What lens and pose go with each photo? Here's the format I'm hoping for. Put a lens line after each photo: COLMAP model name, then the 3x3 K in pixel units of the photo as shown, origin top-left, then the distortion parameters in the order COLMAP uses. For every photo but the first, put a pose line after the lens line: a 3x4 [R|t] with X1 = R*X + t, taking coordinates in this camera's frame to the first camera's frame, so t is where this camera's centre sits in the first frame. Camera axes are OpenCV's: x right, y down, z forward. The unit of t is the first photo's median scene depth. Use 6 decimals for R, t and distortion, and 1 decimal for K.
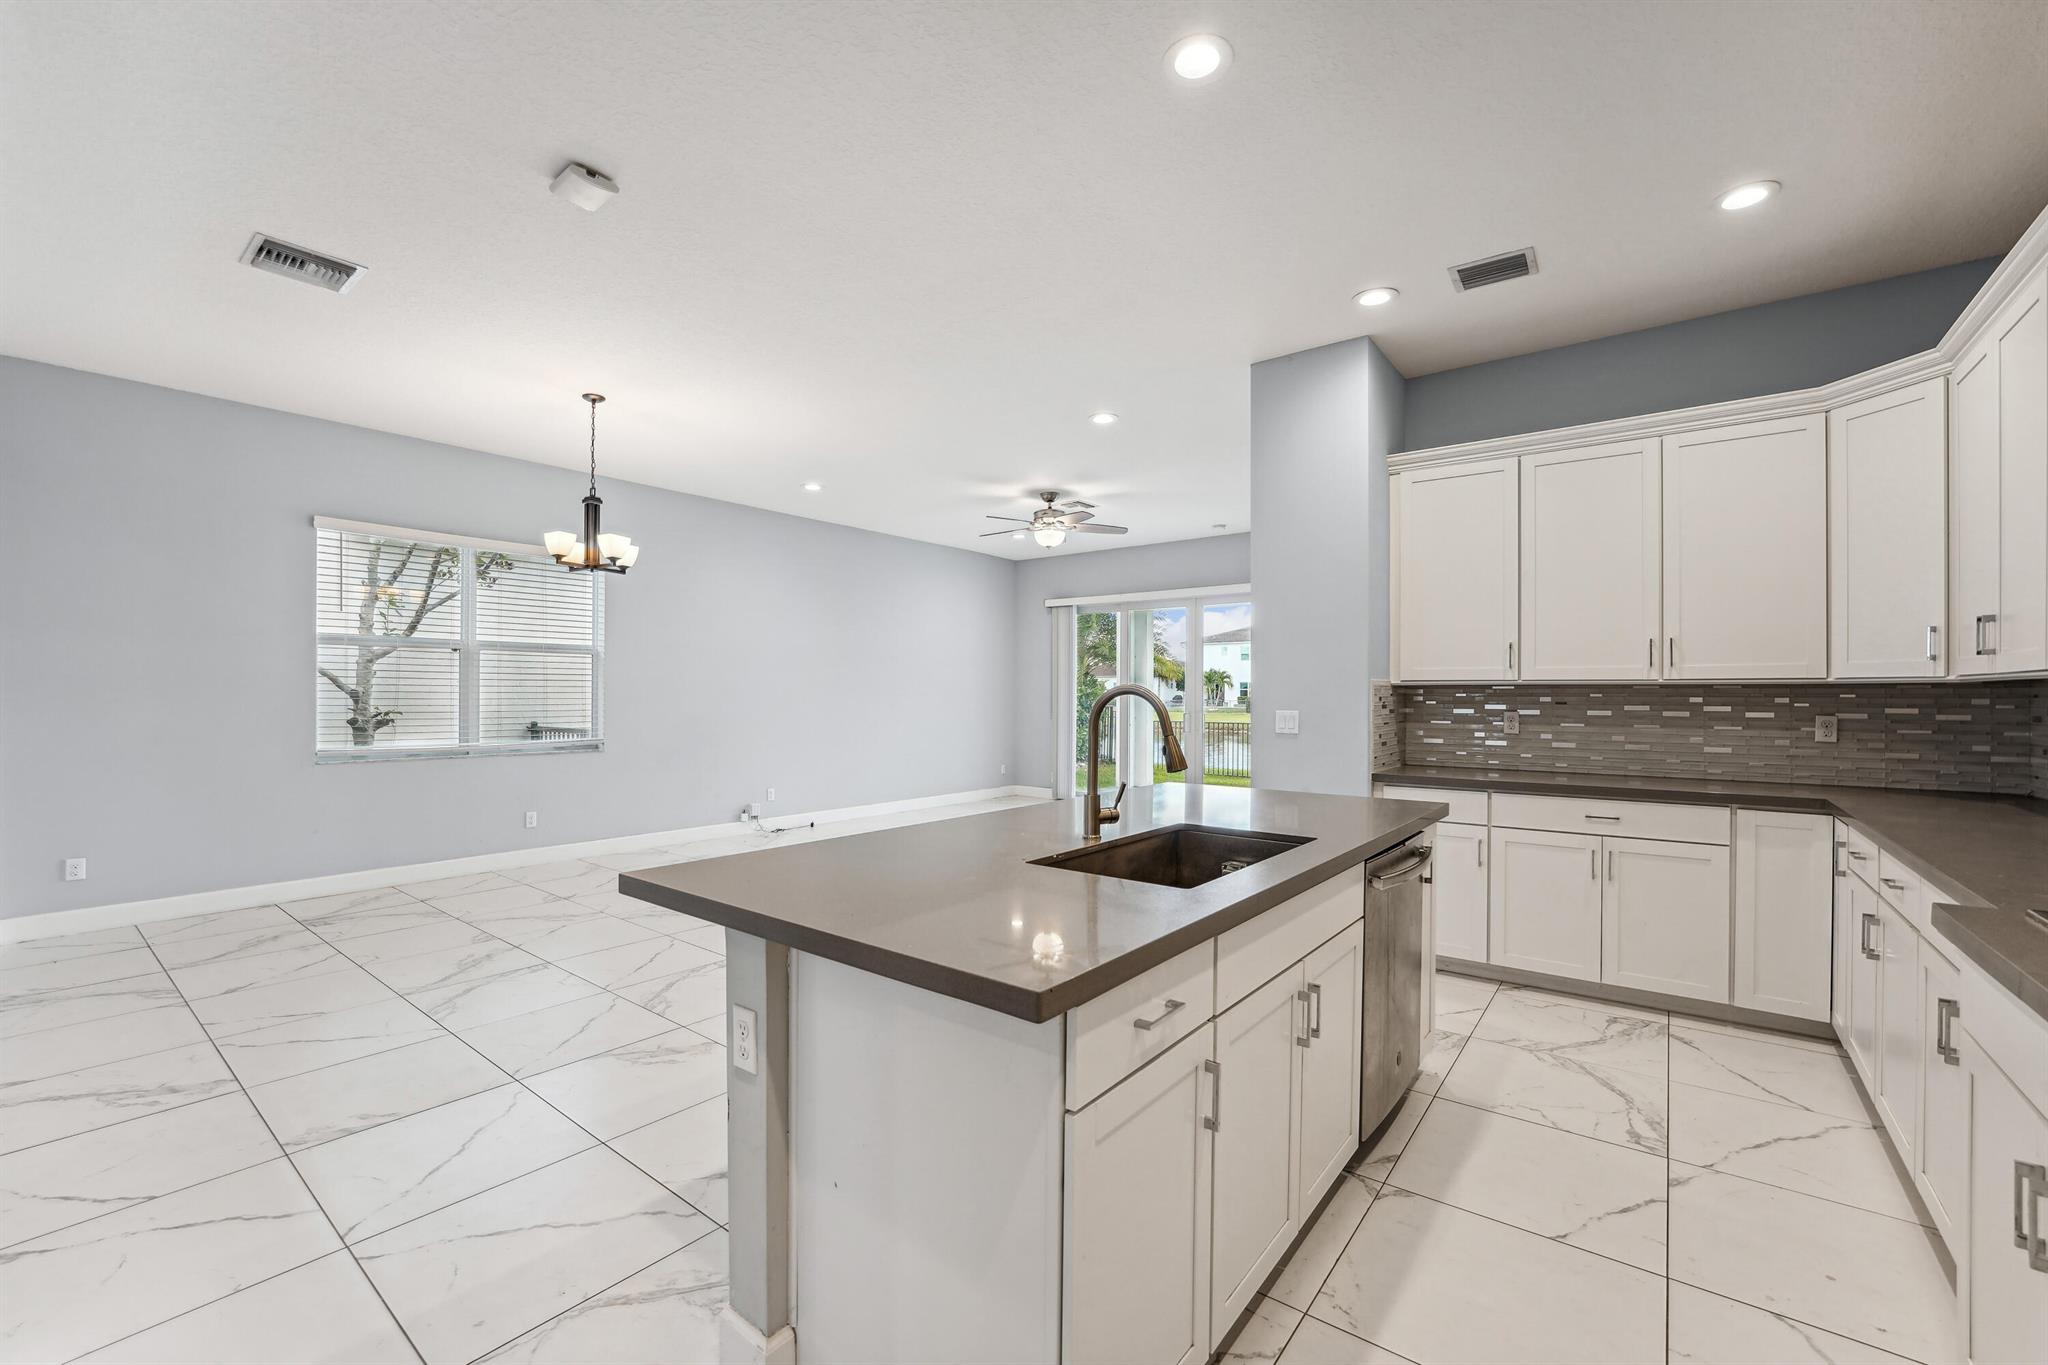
lens RADIAL K [[827.0, 0, 1020.6], [0, 827.0, 693.7], [0, 0, 1]] dist [-0.018444, 0.000199]
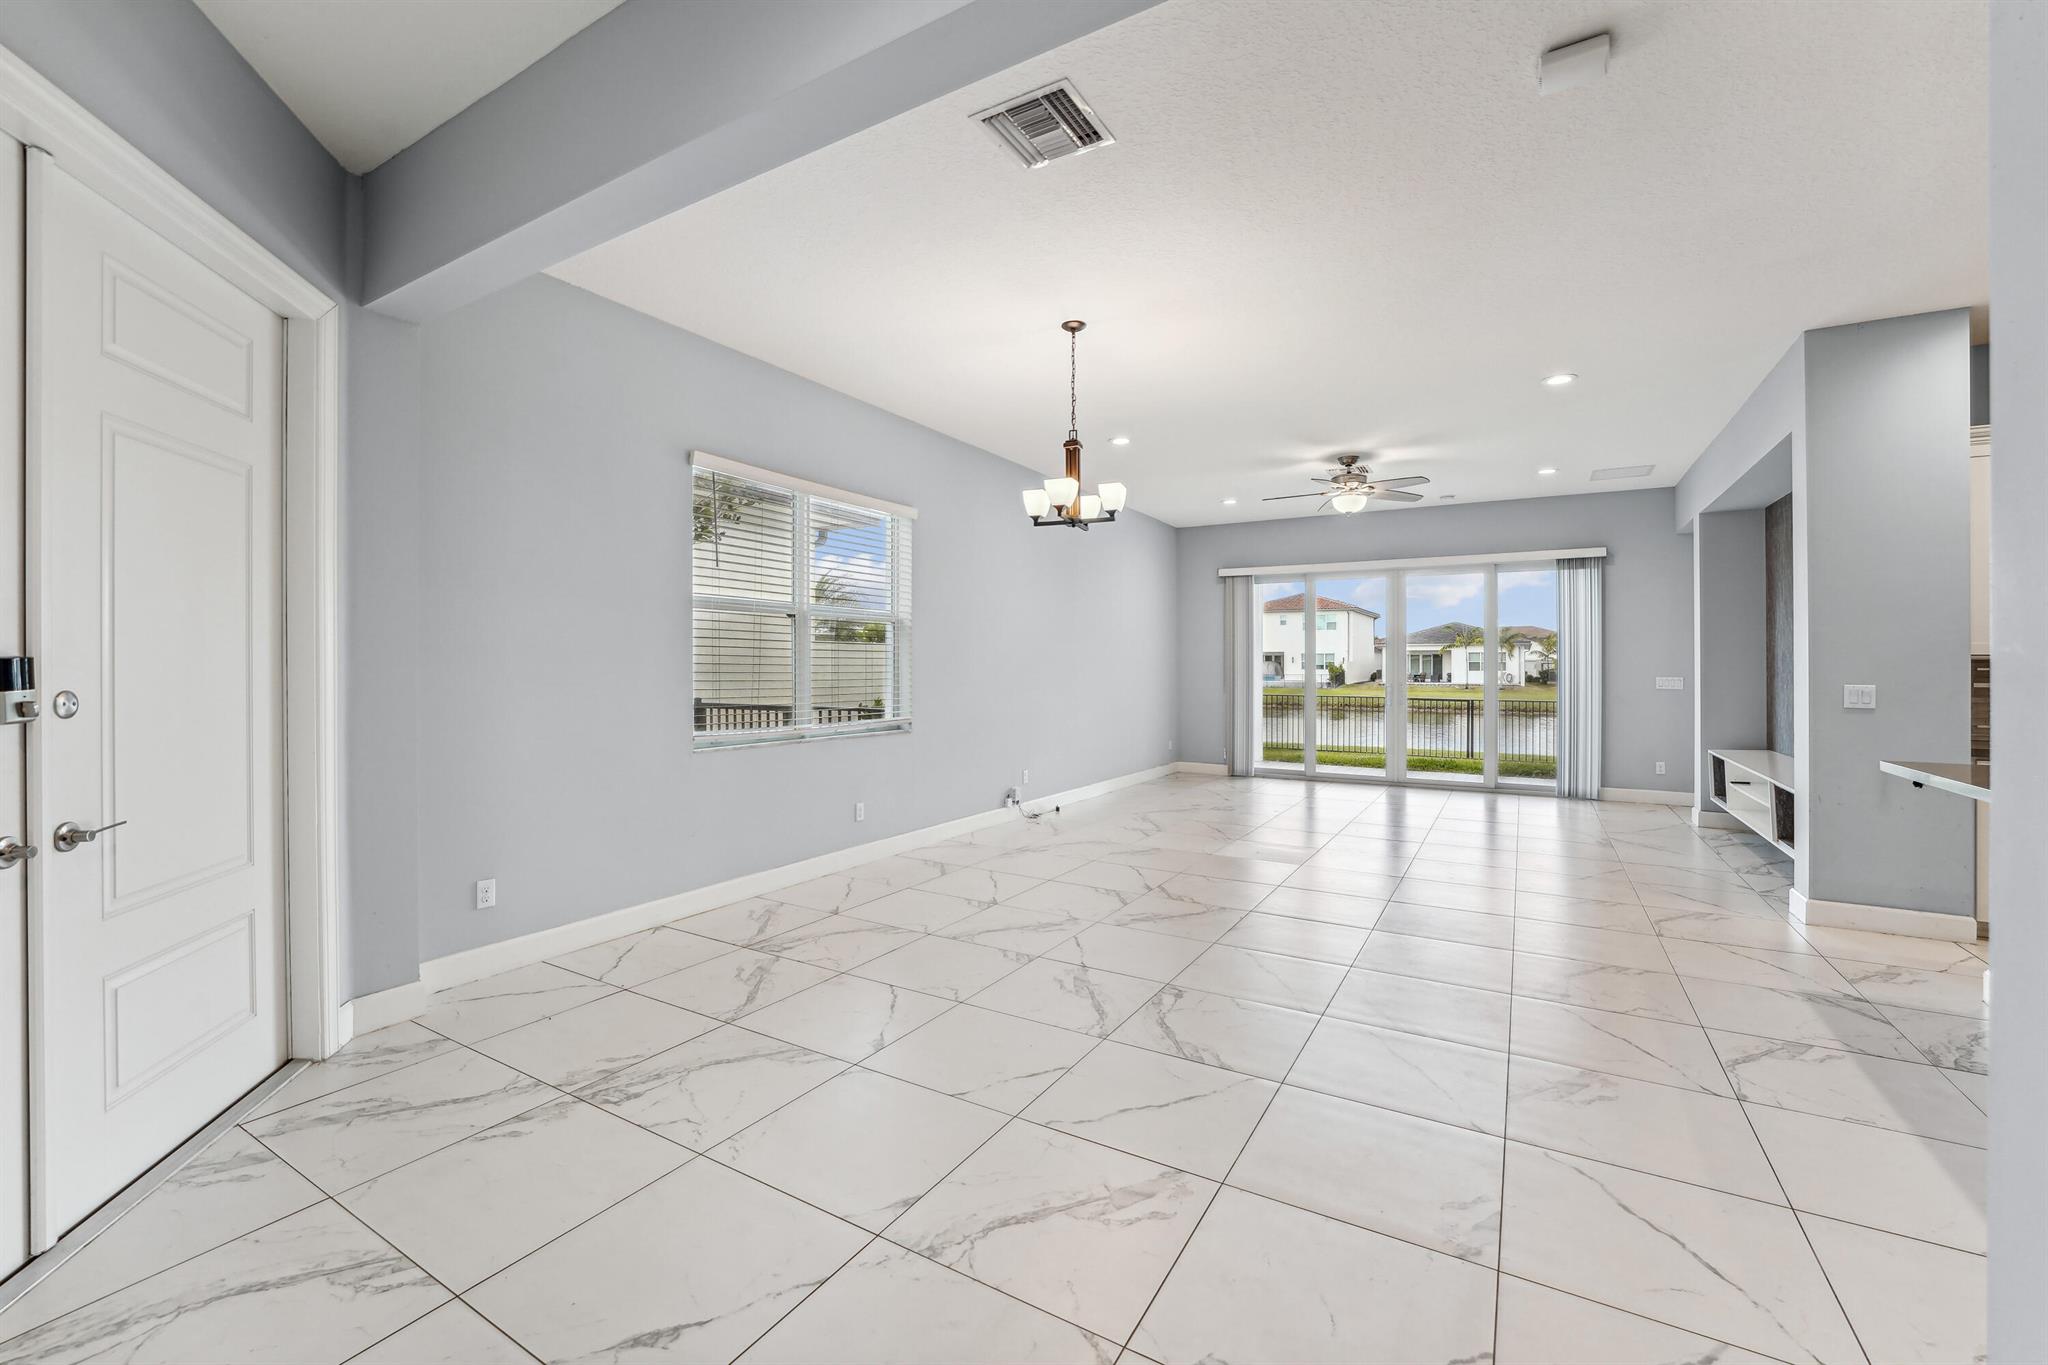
lens RADIAL K [[835.0, 0, 1024.0], [0, 835.0, 671.8], [0, 0, 1]] dist [-0.017026, -0.000140]
pose [[0.992753, -0.000257, 0.120173, -0.490049], [-0.000666, 0.999971, 0.007642, -0.001540], [-0.120172, -0.007667, 0.992724, 0.095680]]
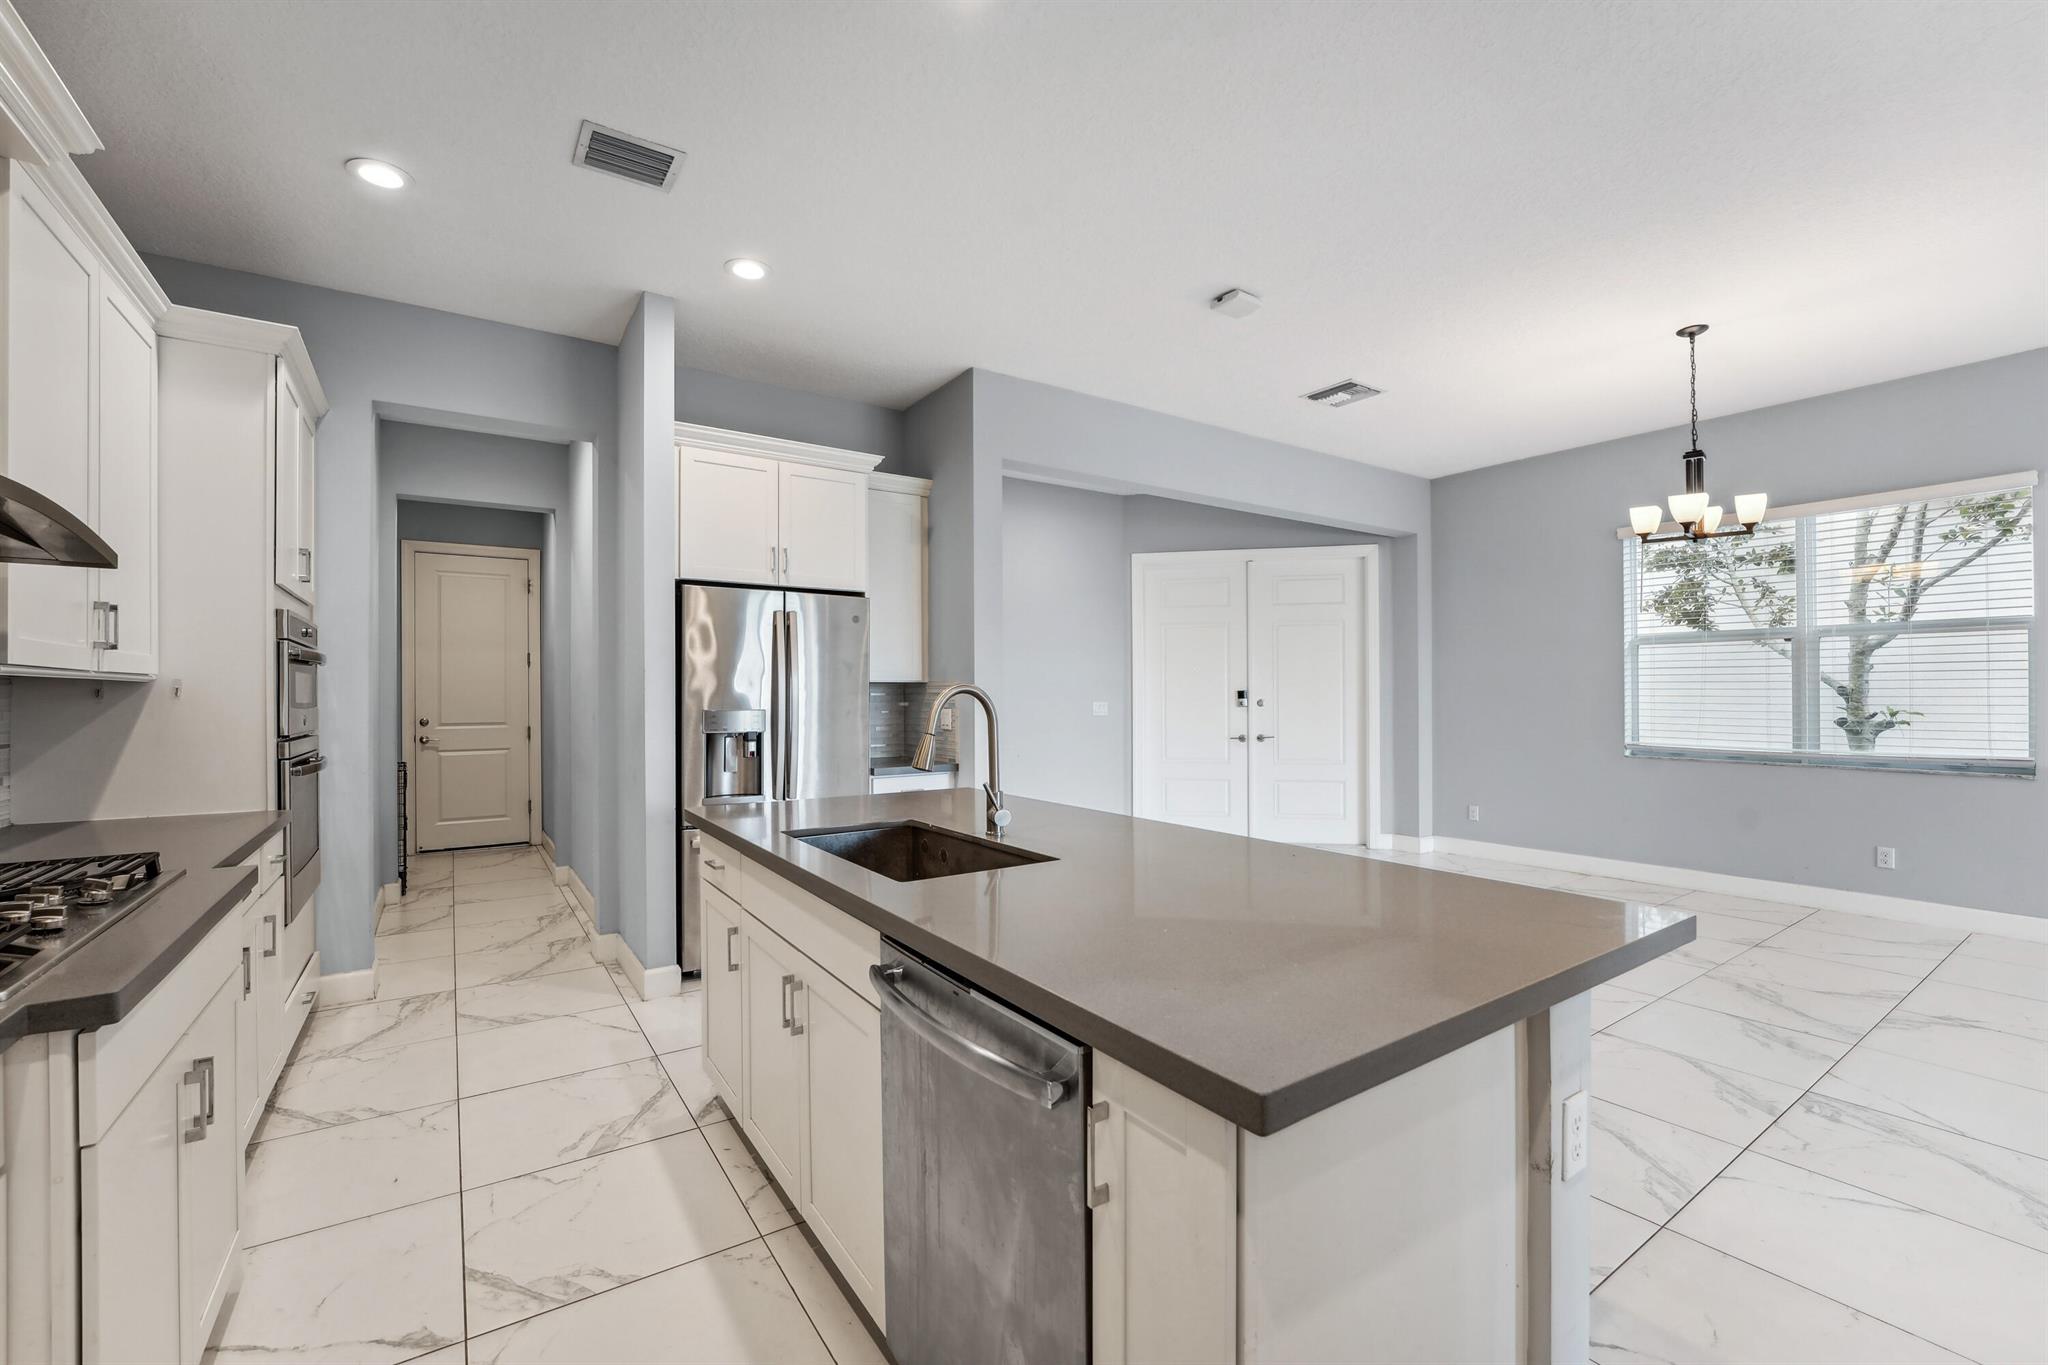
lens RADIAL K [[834.3, 0, 991.4], [0, 834.3, 678.5], [0, 0, 1]] dist [-0.020865, -0.000270]
pose [[-0.332684, -0.019177, -0.942843, 0.346867], [0.005861, 0.999732, -0.022402, 0.000966], [0.943020, -0.012978, -0.332483, 0.436800]]
